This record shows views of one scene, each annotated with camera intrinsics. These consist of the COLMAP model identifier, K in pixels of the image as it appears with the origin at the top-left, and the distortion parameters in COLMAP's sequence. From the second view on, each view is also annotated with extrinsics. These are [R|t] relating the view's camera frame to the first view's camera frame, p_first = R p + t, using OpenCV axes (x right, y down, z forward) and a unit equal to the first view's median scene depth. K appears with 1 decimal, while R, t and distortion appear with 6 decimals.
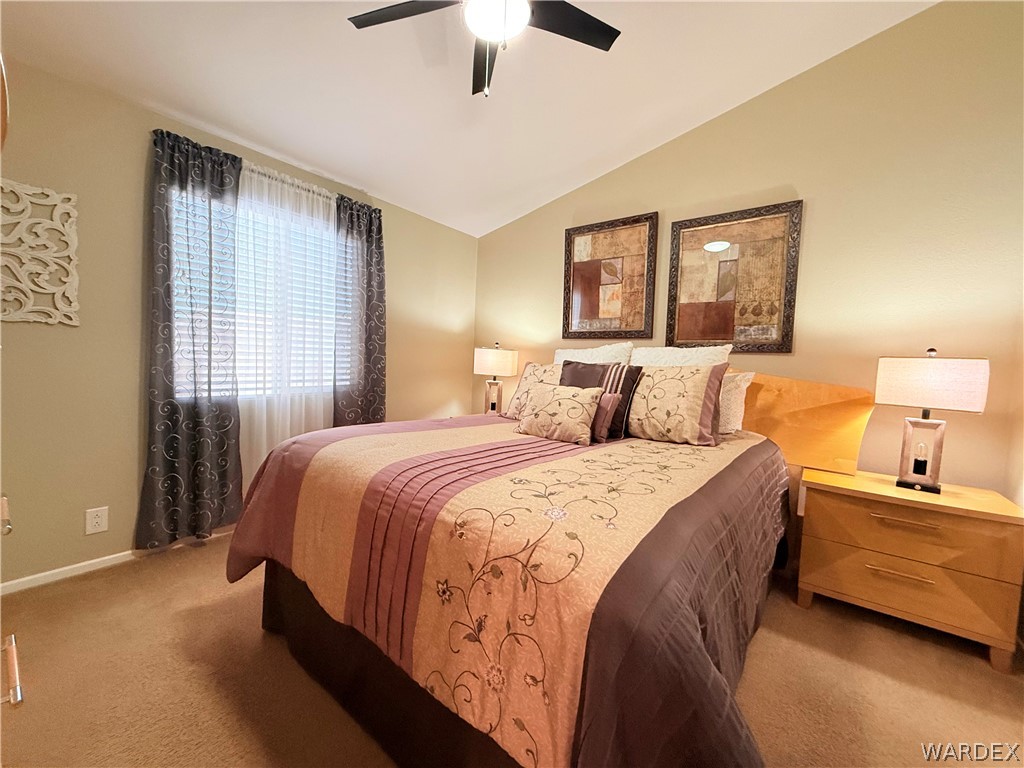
lens RADIAL K [[422.7, 0, 507.6], [0, 422.7, 383.6], [0, 0, 1]] dist [0.000026, 0.000214]
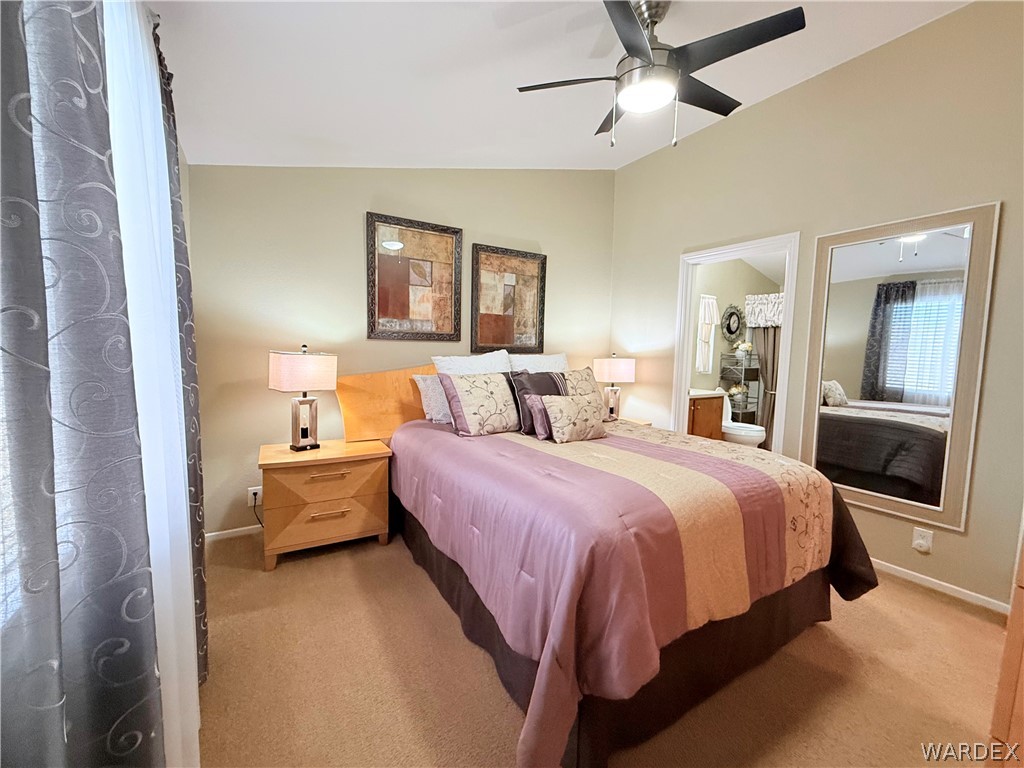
lens RADIAL K [[422.7, 0, 507.6], [0, 422.7, 383.6], [0, 0, 1]] dist [0.000026, 0.000214]
pose [[0.319414, -0.112303, 0.940937, -0.730965], [0.040754, 0.993662, 0.104762, -0.112501], [-0.946739, 0.004885, 0.321966, 0.535030]]
